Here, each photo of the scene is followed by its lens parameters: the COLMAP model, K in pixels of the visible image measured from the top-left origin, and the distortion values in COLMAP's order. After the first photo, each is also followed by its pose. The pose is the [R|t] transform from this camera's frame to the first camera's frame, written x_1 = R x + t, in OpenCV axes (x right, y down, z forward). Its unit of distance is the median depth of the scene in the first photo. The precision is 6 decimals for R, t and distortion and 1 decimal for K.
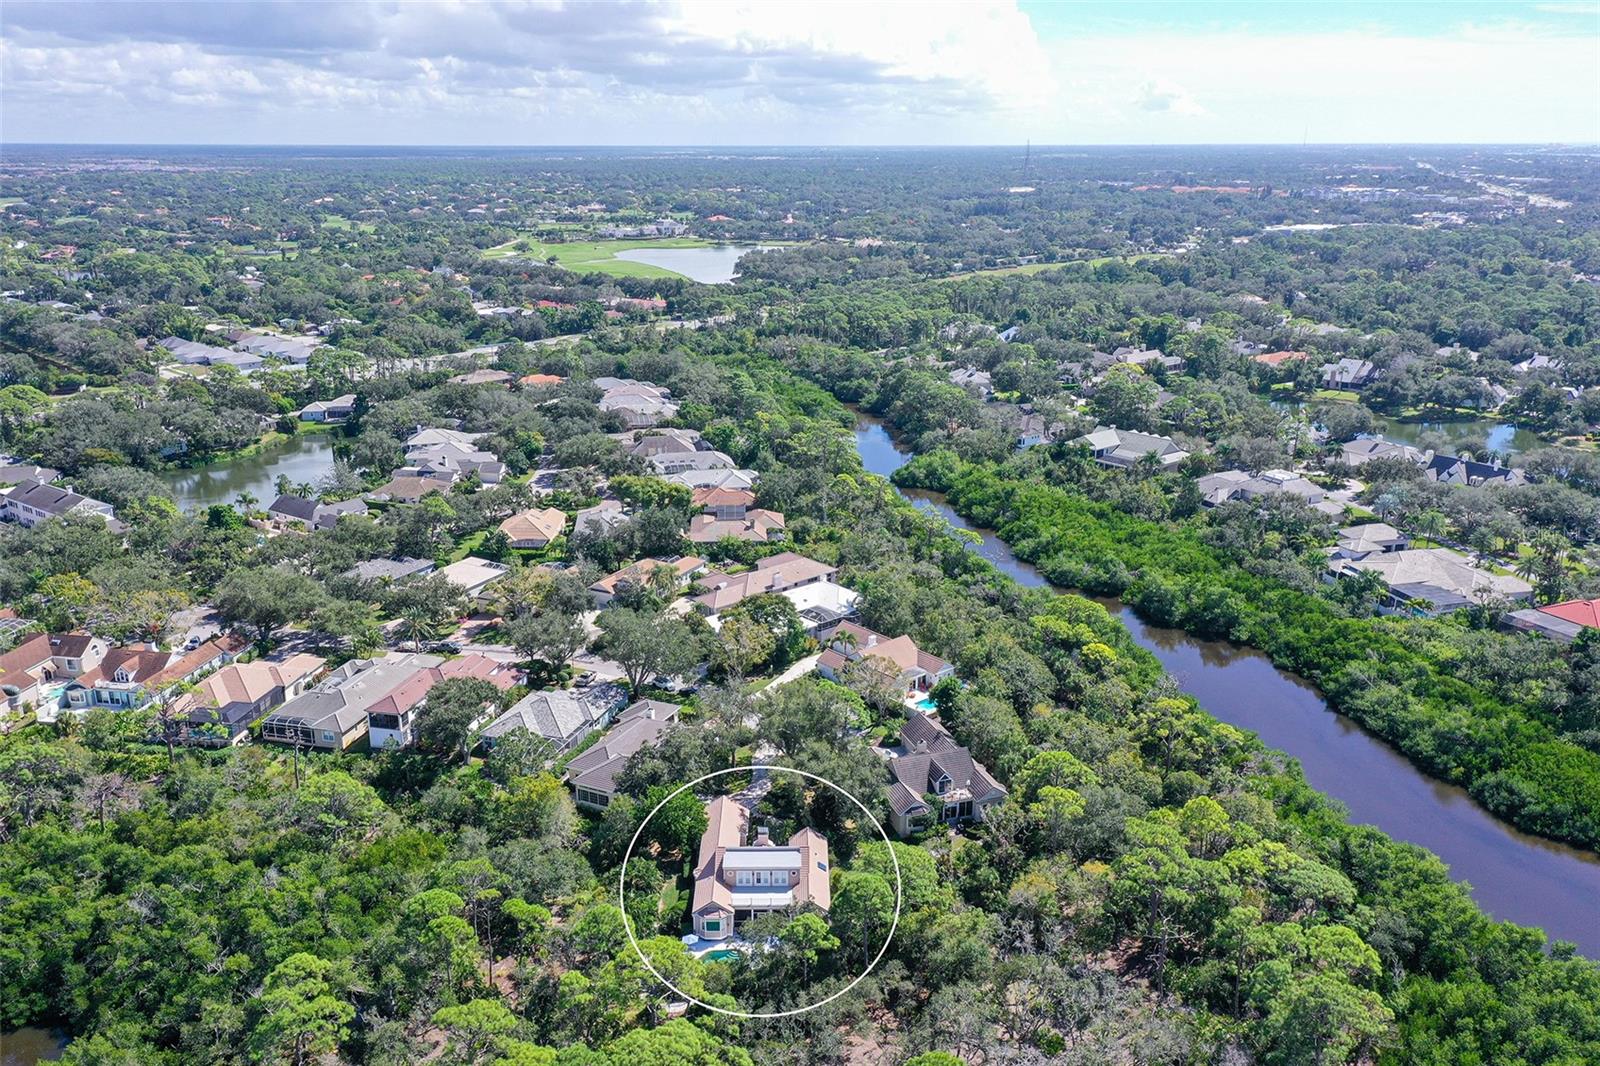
lens RADIAL K [[1263.9, 0, 795.9], [0, 1263.9, 531.5], [0, 0, 1]] dist [0.028736, -0.005671]
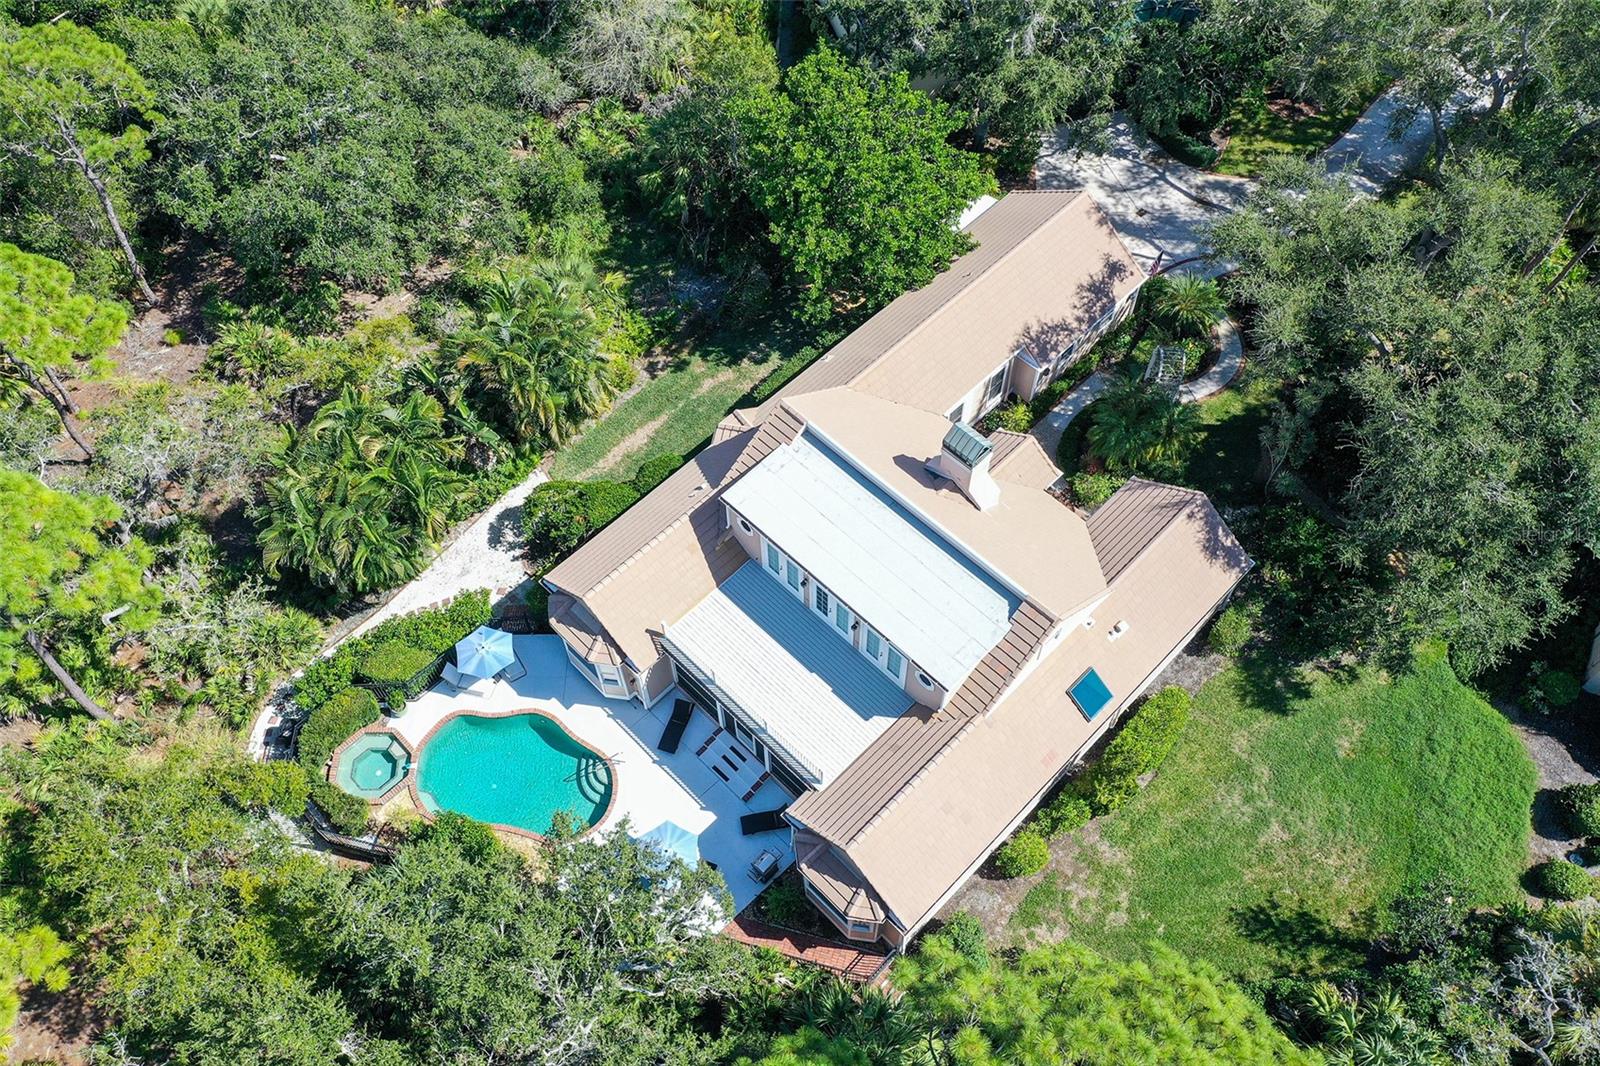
lens RADIAL K [[1263.9, 0, 805.1], [0, 1263.9, 532.4], [0, 0, 1]] dist [0.028736, -0.005671]
pose [[0.708460, 0.596957, -0.376466, 0.051049], [-0.199250, 0.680907, 0.704744, 0.075222], [0.677041, -0.424272, 0.601339, 0.768226]]
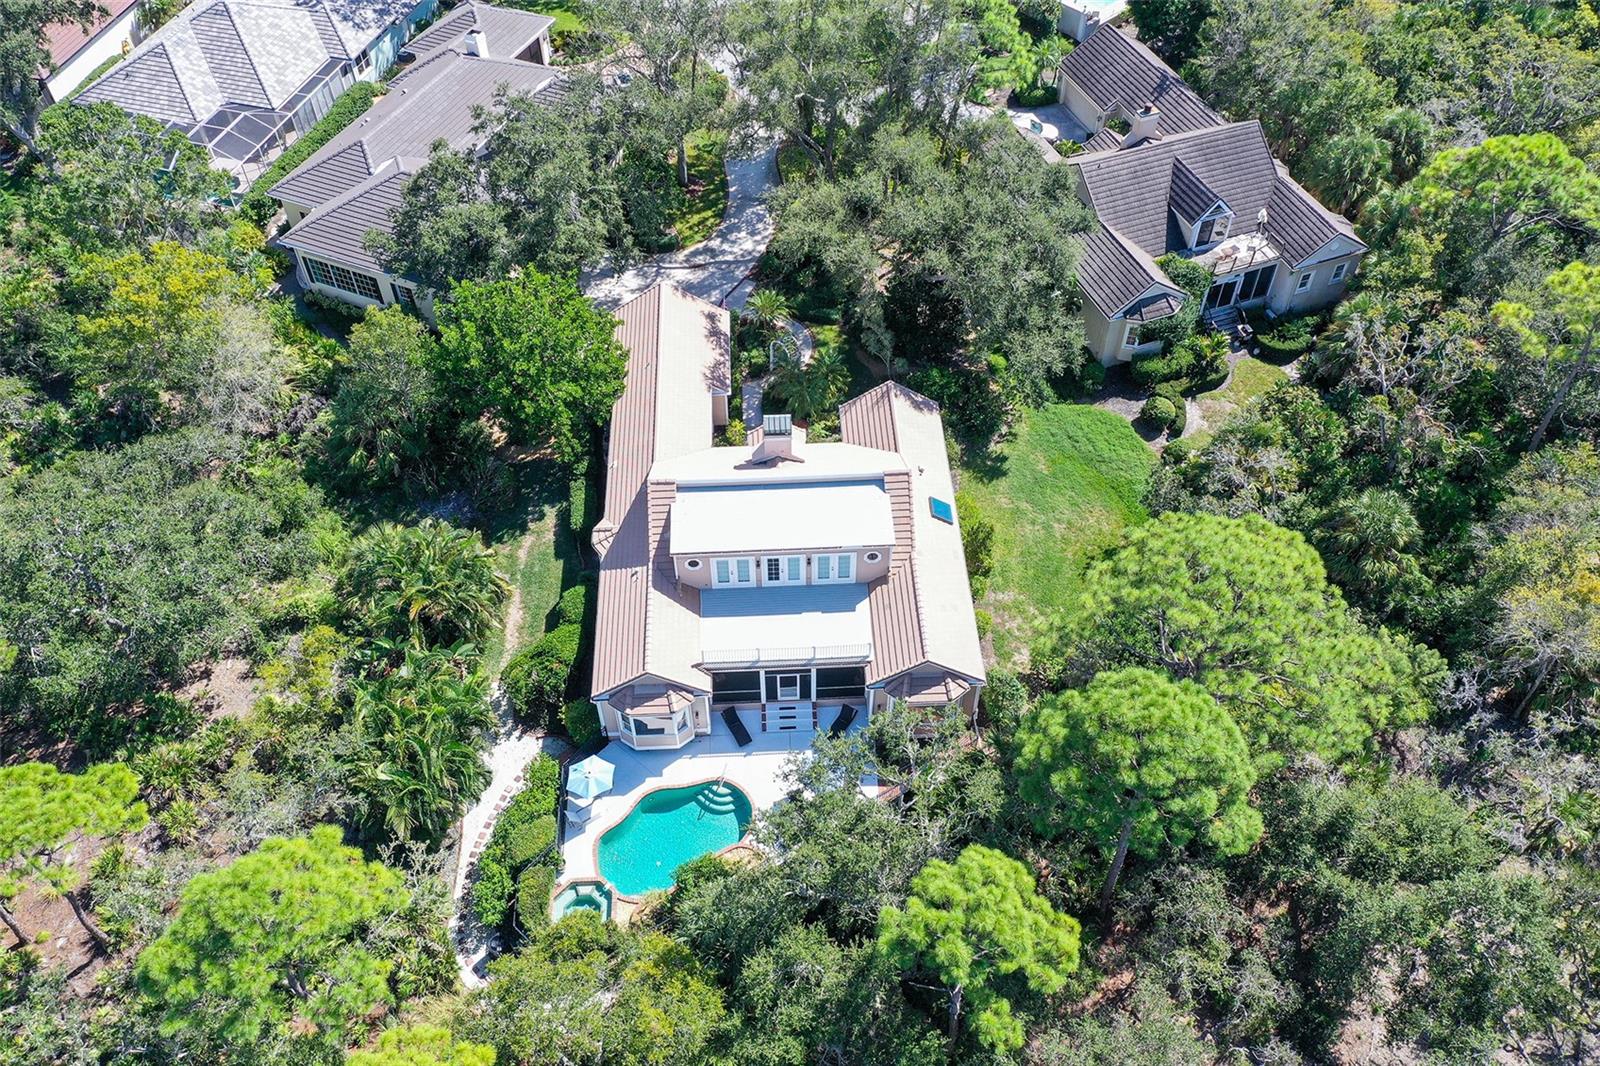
lens RADIAL K [[1263.9, 0, 799.7], [0, 1263.9, 525.7], [0, 0, 1]] dist [0.028736, -0.005671]
pose [[0.998983, -0.036186, 0.026907, -0.028408], [0.016540, 0.849144, 0.527903, 0.068007], [-0.041950, -0.526920, 0.848879, 0.637329]]
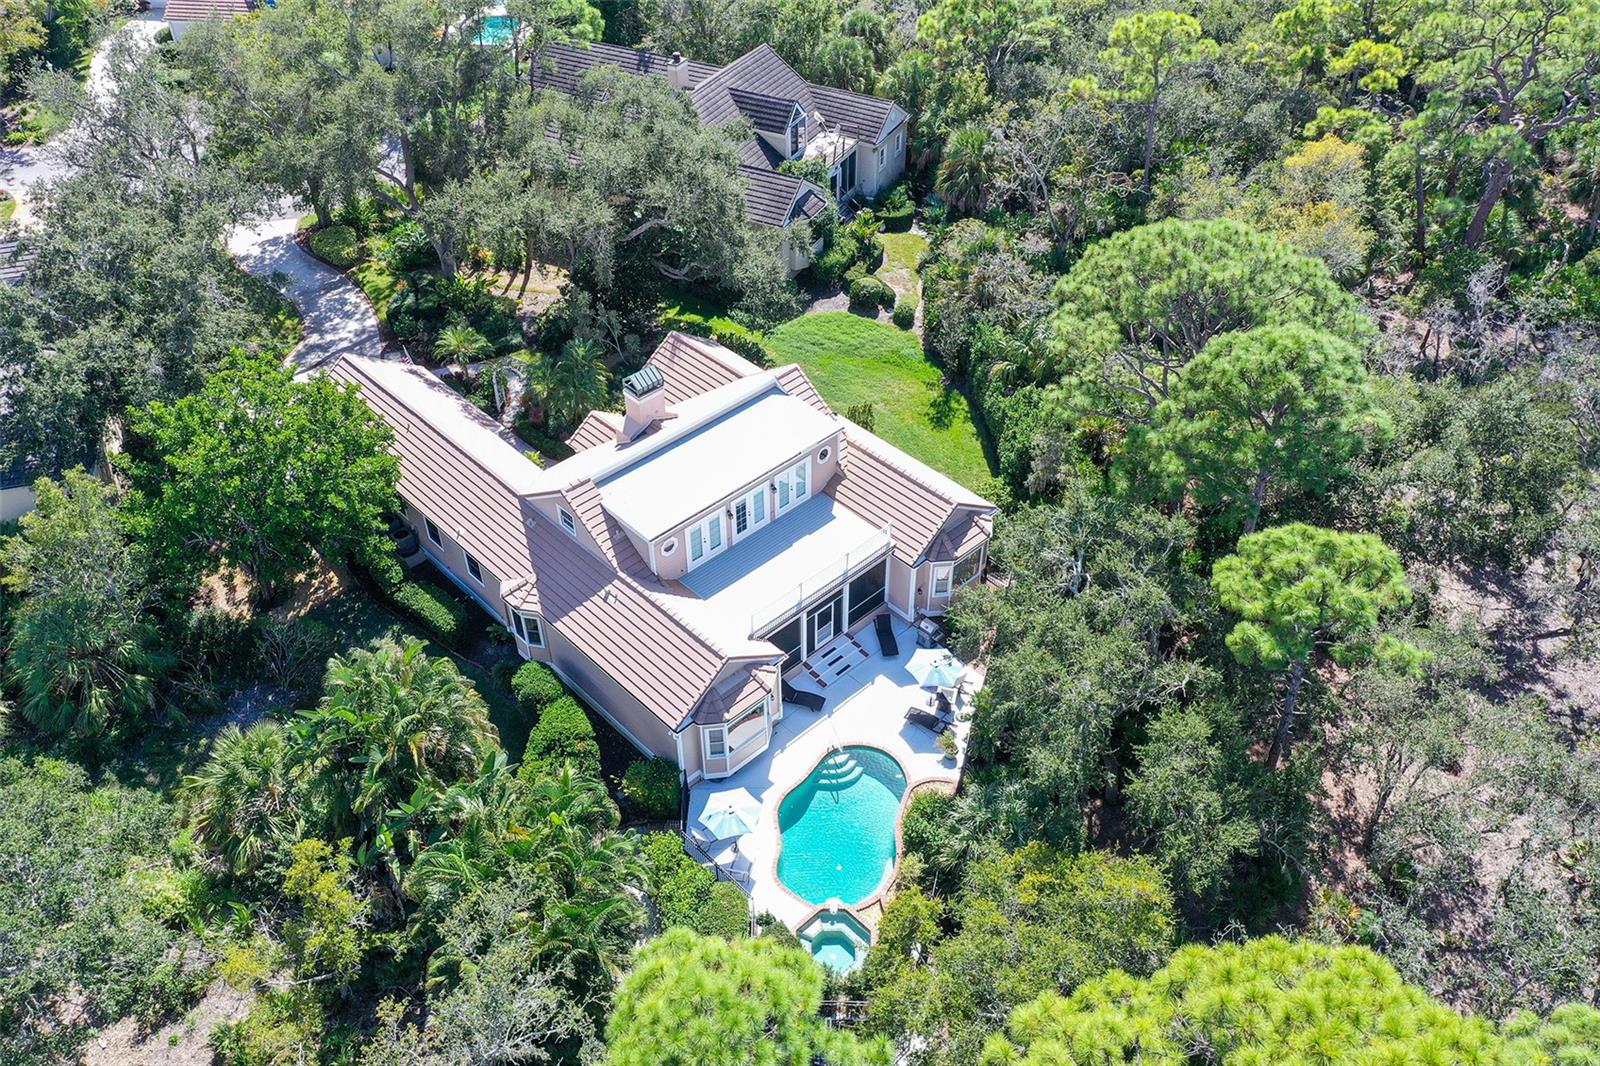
lens RADIAL K [[1263.9, 0, 796.9], [0, 1263.9, 526.8], [0, 0, 1]] dist [0.028736, -0.005671]
pose [[0.722851, -0.448057, 0.526053, -0.164381], [0.201135, 0.864753, 0.460160, 0.124564], [-0.661084, -0.226820, 0.715207, 0.698770]]
